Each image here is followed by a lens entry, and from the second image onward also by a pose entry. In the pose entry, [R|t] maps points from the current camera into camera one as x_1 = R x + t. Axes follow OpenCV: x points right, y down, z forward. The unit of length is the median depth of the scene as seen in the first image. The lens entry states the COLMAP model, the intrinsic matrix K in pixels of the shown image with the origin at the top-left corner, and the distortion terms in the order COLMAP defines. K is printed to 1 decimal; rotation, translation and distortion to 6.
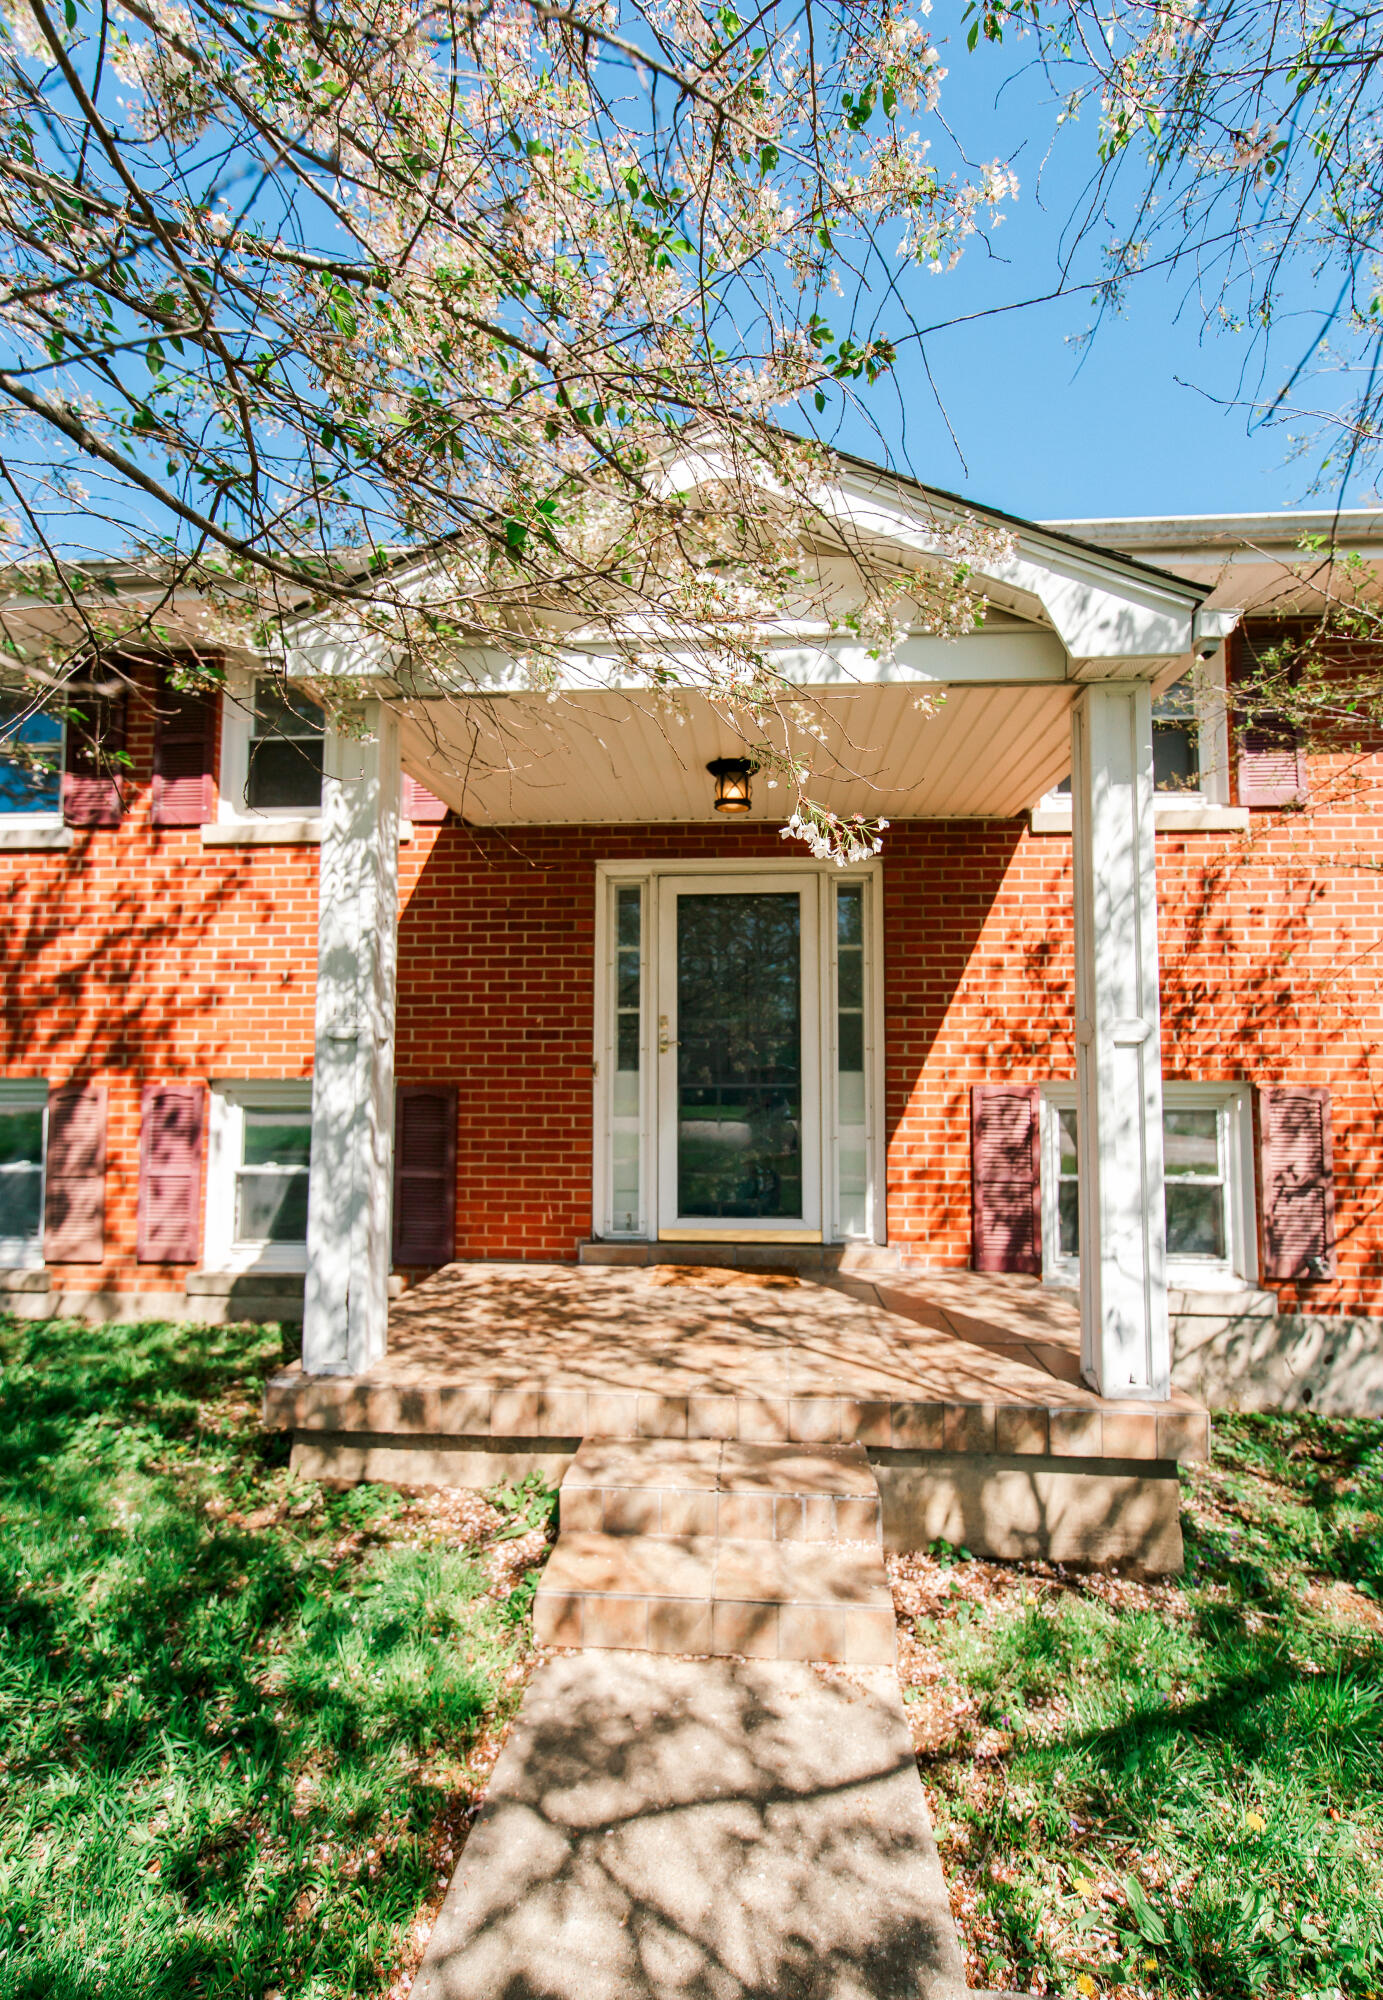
lens RADIAL K [[895.8, 0, 708.0], [0, 895.8, 992.5], [0, 0, 1]] dist [0.009536, 0.000236]
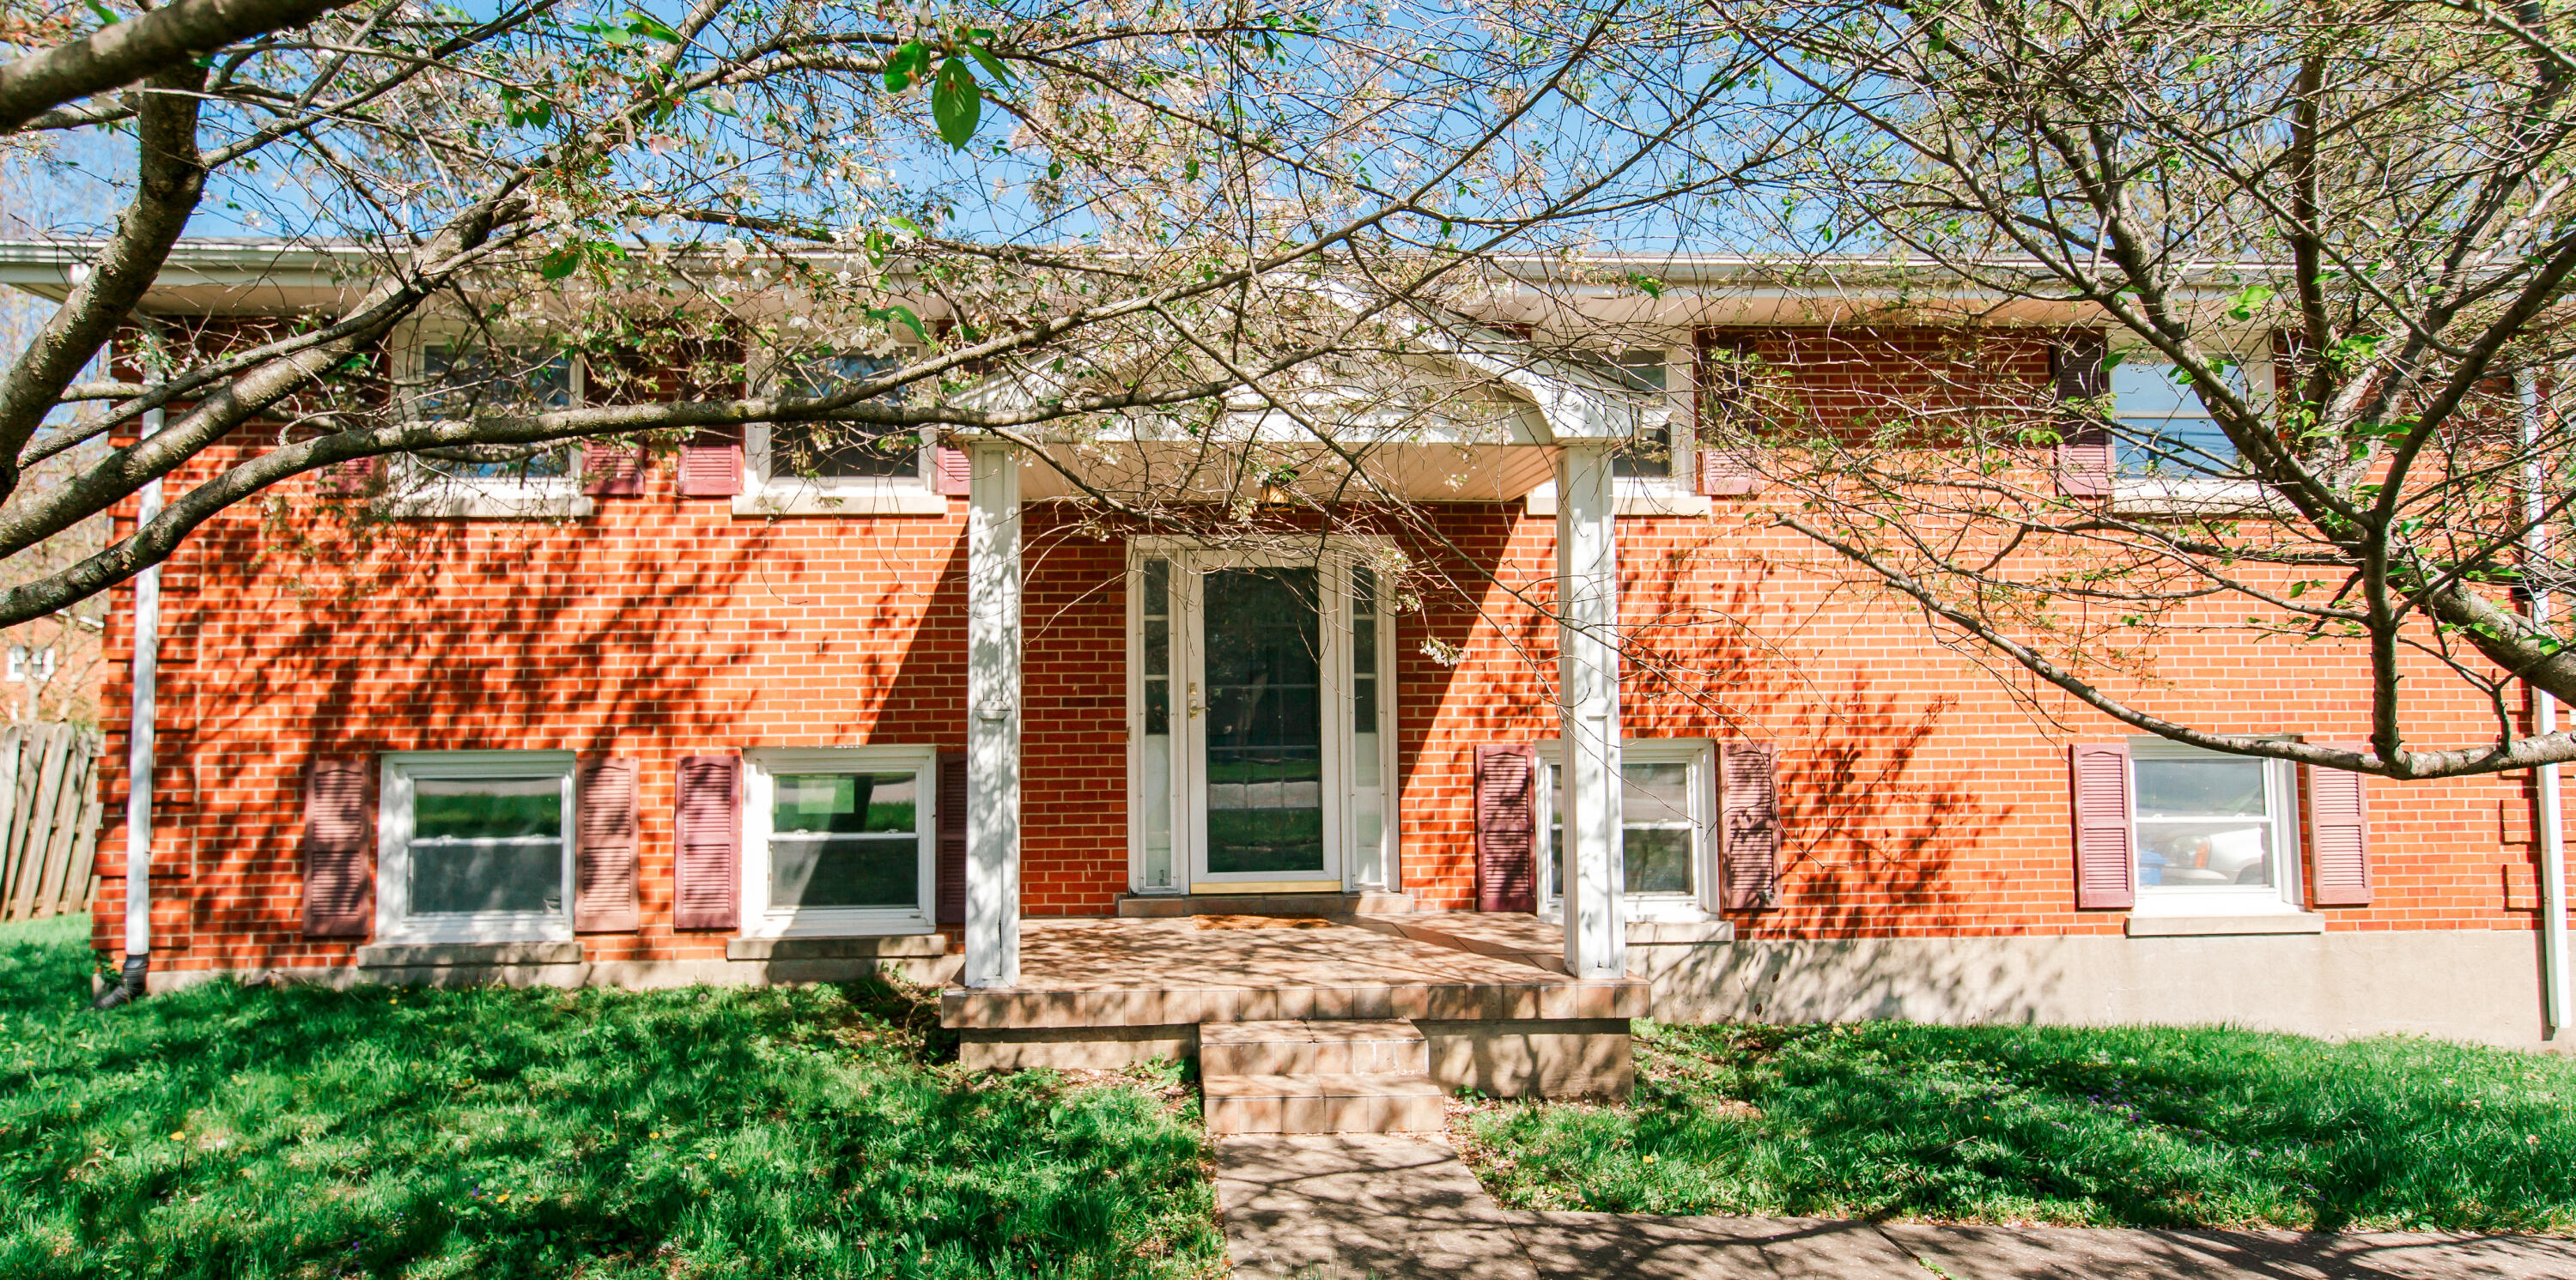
lens RADIAL K [[1254.8, 0, 1231.6], [0, 1254.8, 620.5], [0, 0, 1]] dist [-0.006752, 0.001203]
pose [[0.993343, -0.002508, 0.115163, -0.180873], [0.001504, 0.999960, 0.008809, -0.063063], [-0.115181, -0.008578, 0.993307, -0.501795]]
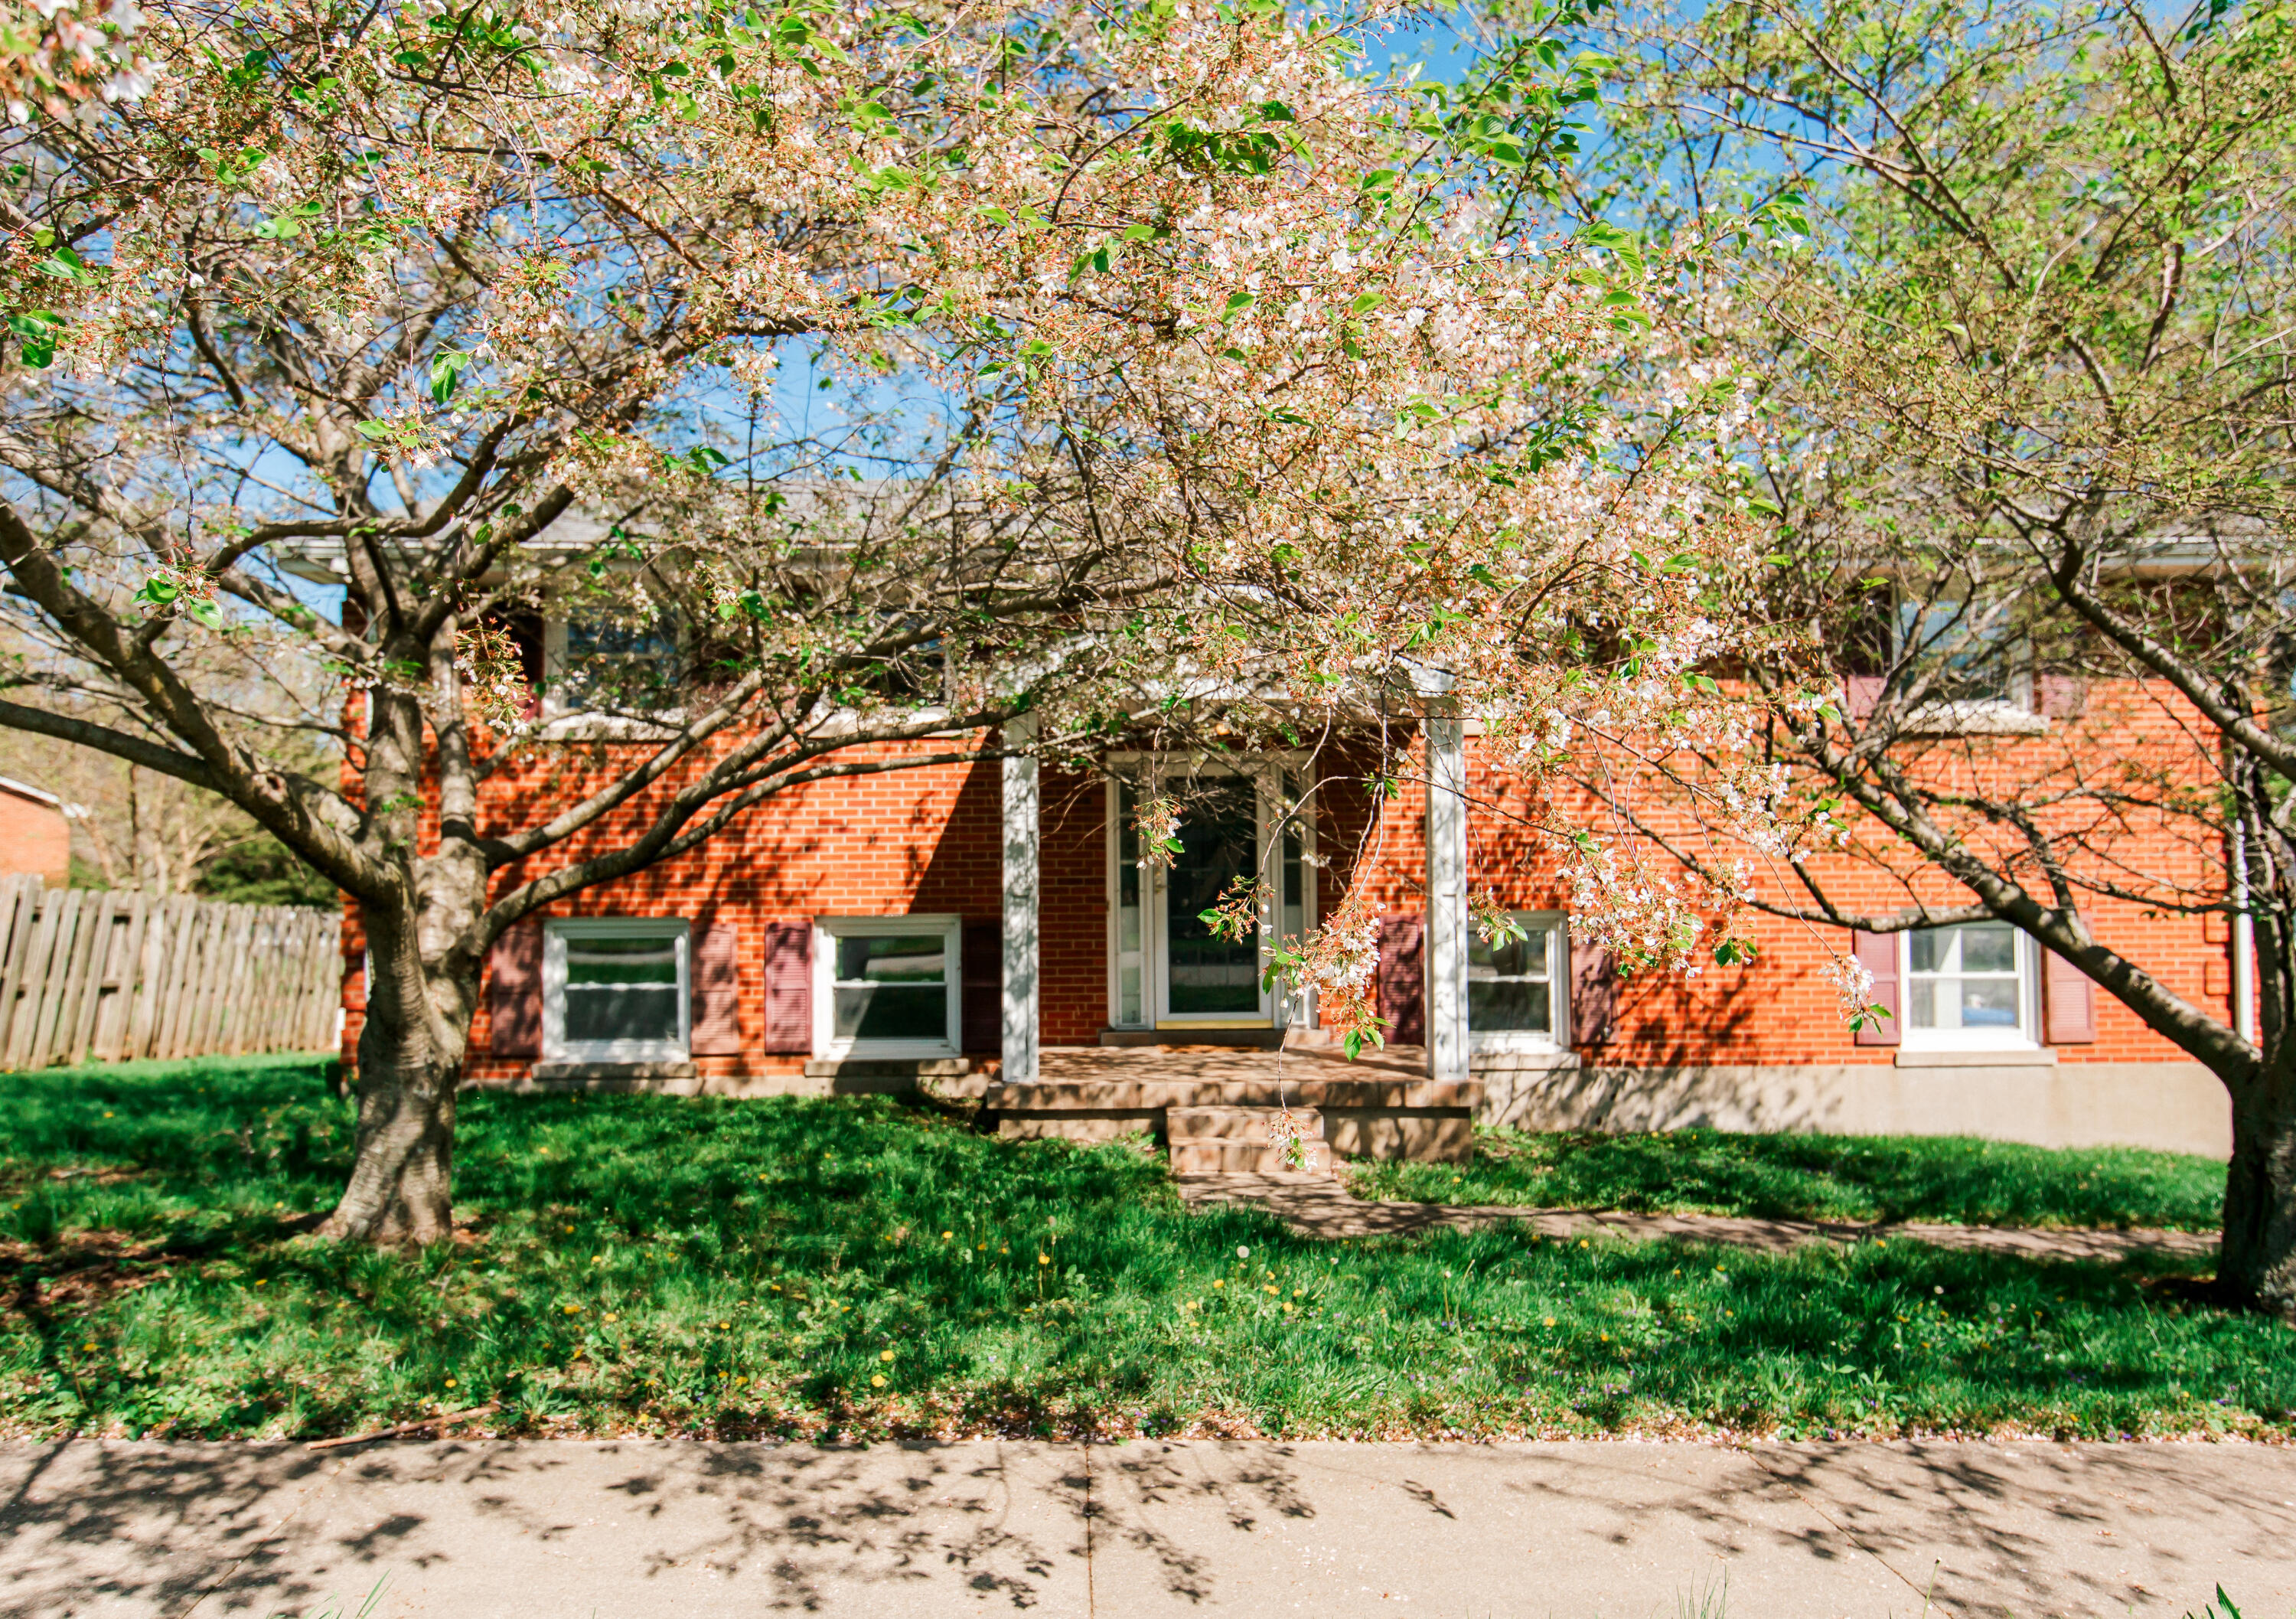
lens RADIAL K [[1373.2, 0, 1136.7], [0, 1373.2, 812.9], [0, 0, 1]] dist [-0.031418, -0.000854]
pose [[0.996884, -0.005521, 0.078683, -0.254863], [0.003148, 0.999538, 0.030246, -0.124464], [-0.078814, -0.029904, 0.996441, -1.132446]]
